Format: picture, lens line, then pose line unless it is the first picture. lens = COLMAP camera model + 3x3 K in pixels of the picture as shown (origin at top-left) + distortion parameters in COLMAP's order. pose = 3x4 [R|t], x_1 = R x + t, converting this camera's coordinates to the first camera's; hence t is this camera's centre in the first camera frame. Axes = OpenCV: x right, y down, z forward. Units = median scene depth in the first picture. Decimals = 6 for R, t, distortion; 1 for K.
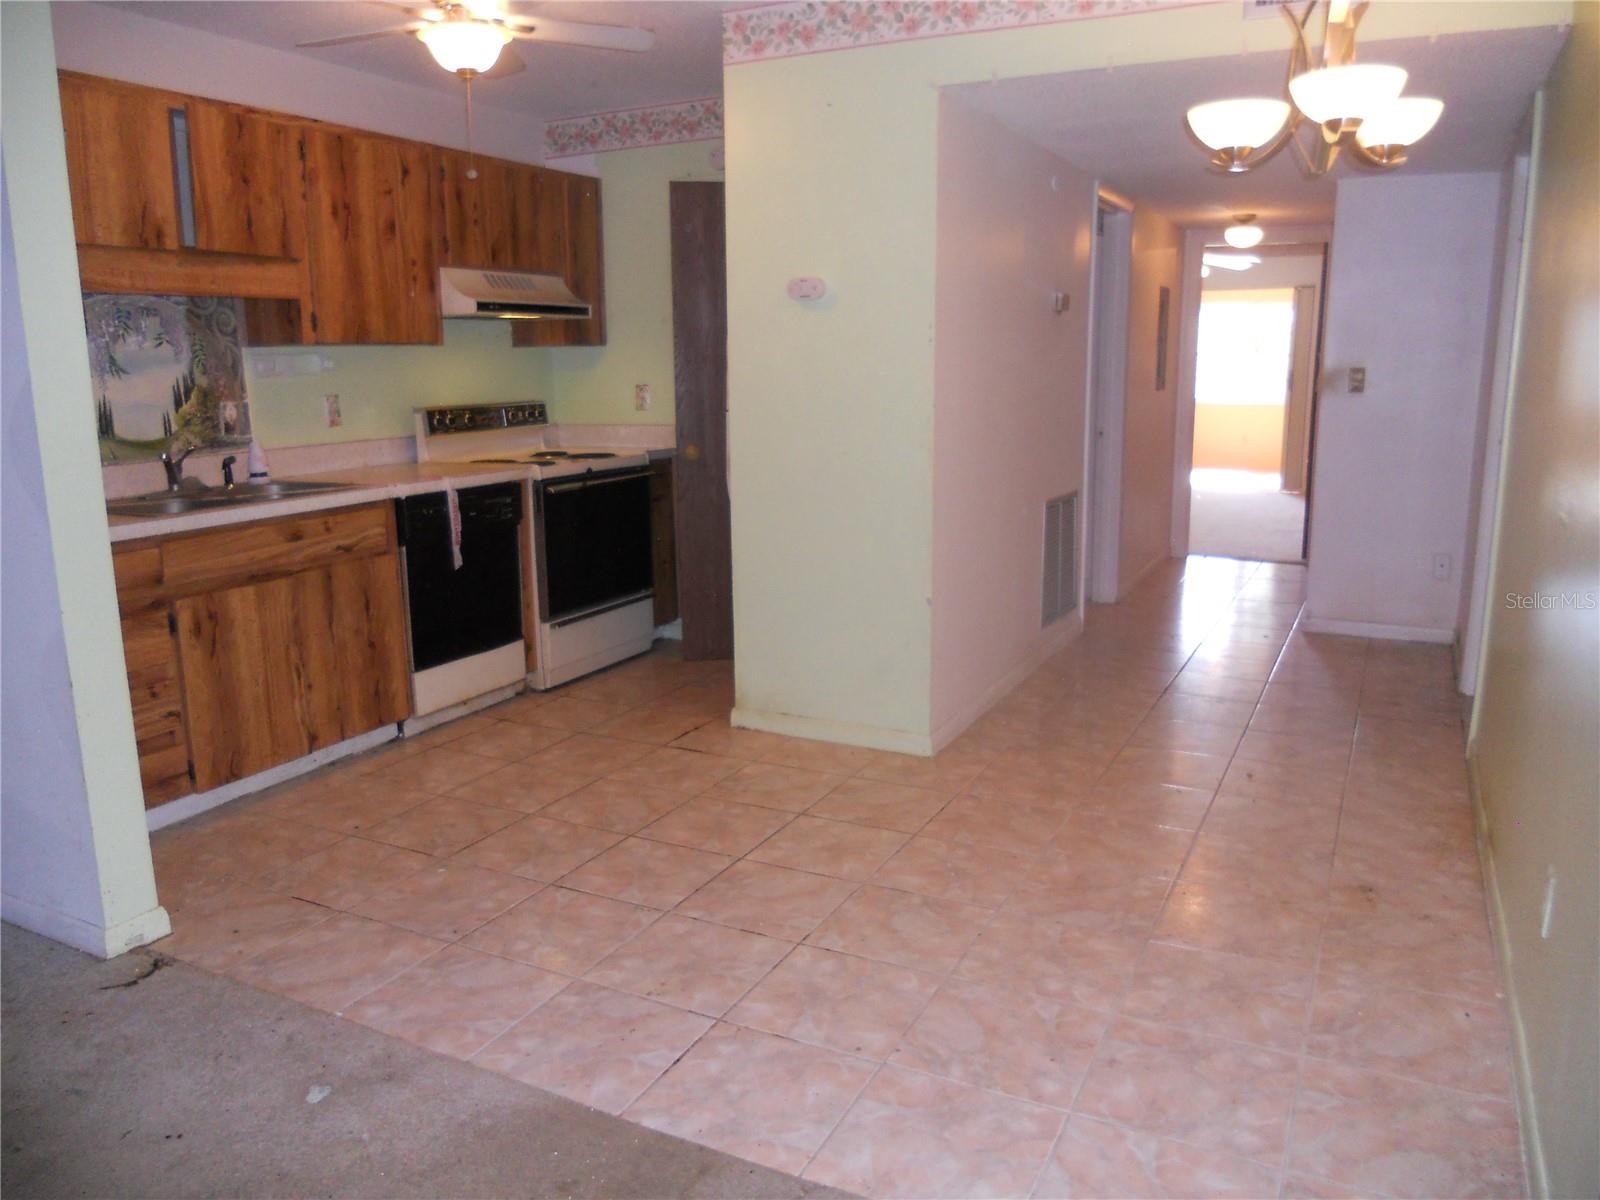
lens RADIAL K [[1183.7, 0, 800.0], [0, 1183.7, 552.4], [0, 0, 1]] dist [-0.122616, 0.082714]
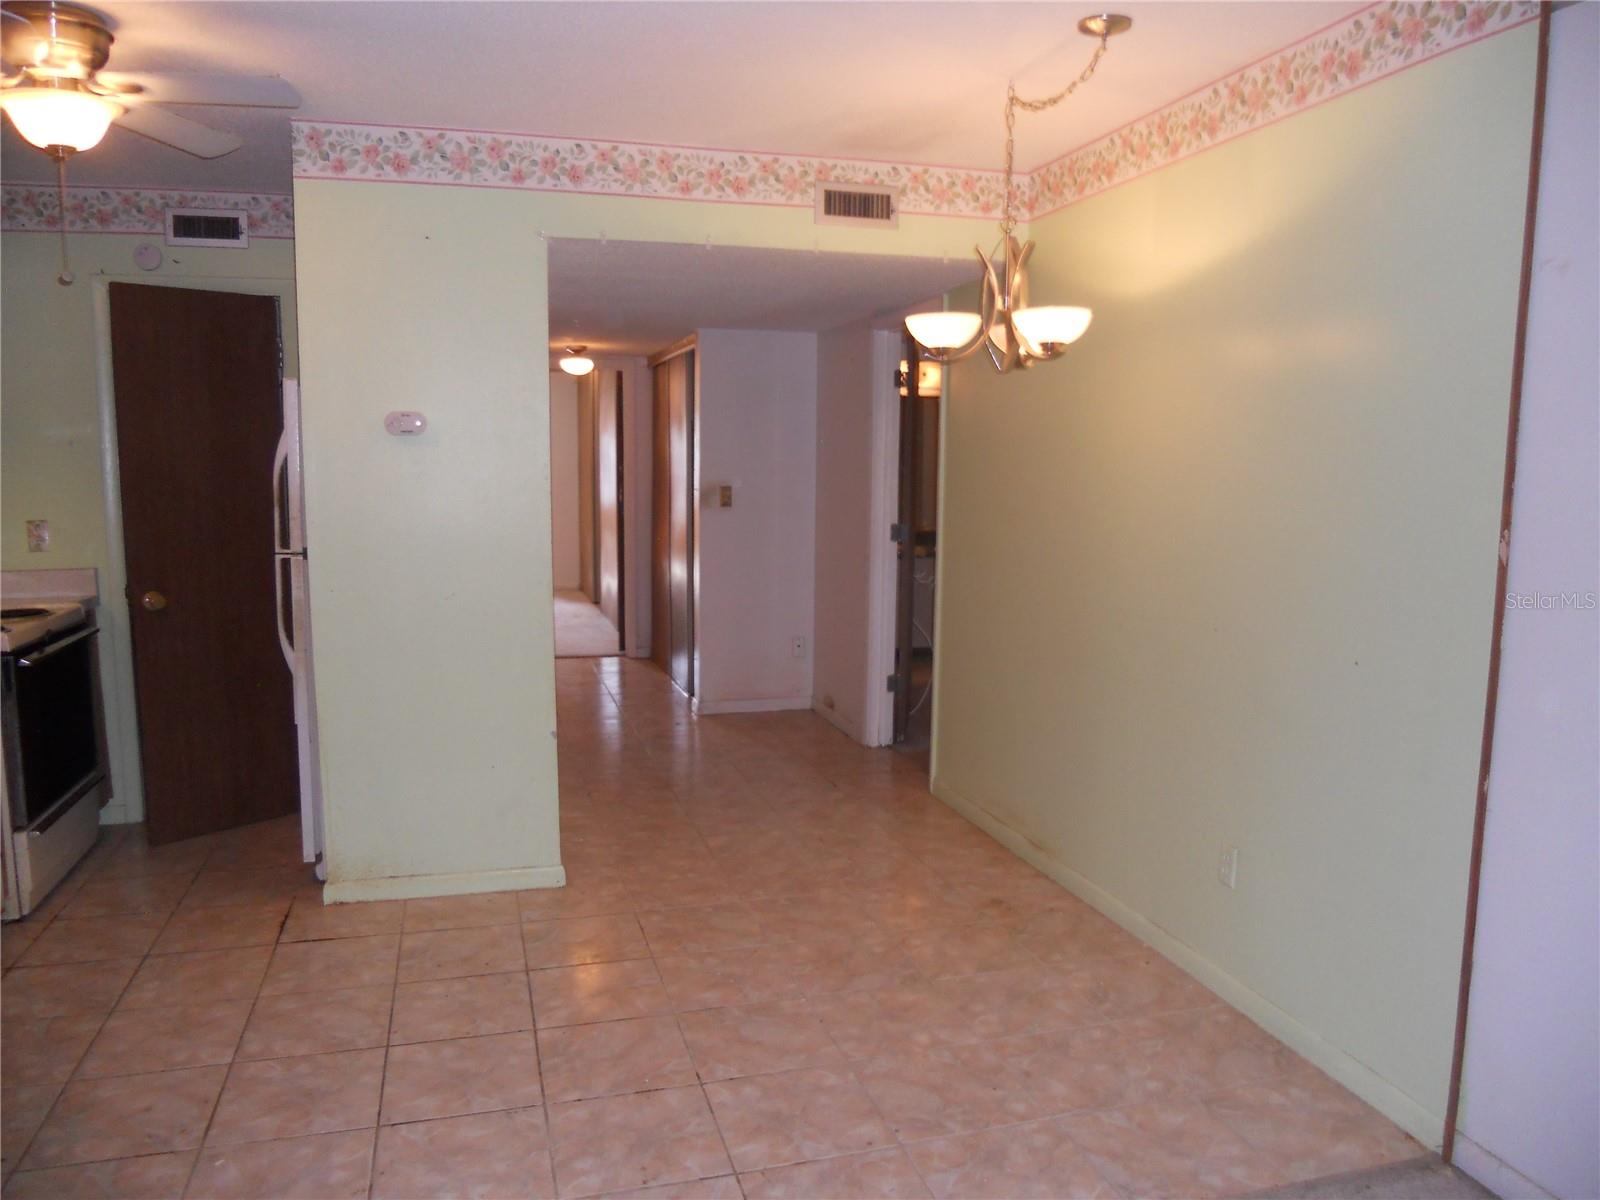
lens RADIAL K [[1154.8, 0, 800.0], [0, 1154.8, 600.0], [0, 0, 1]] dist [-0.069767, 0.005008]
pose [[0.725432, -0.064770, 0.685240, -0.533996], [0.093098, 0.995647, -0.004448, -0.061769], [-0.681969, 0.067022, 0.728304, 0.181057]]
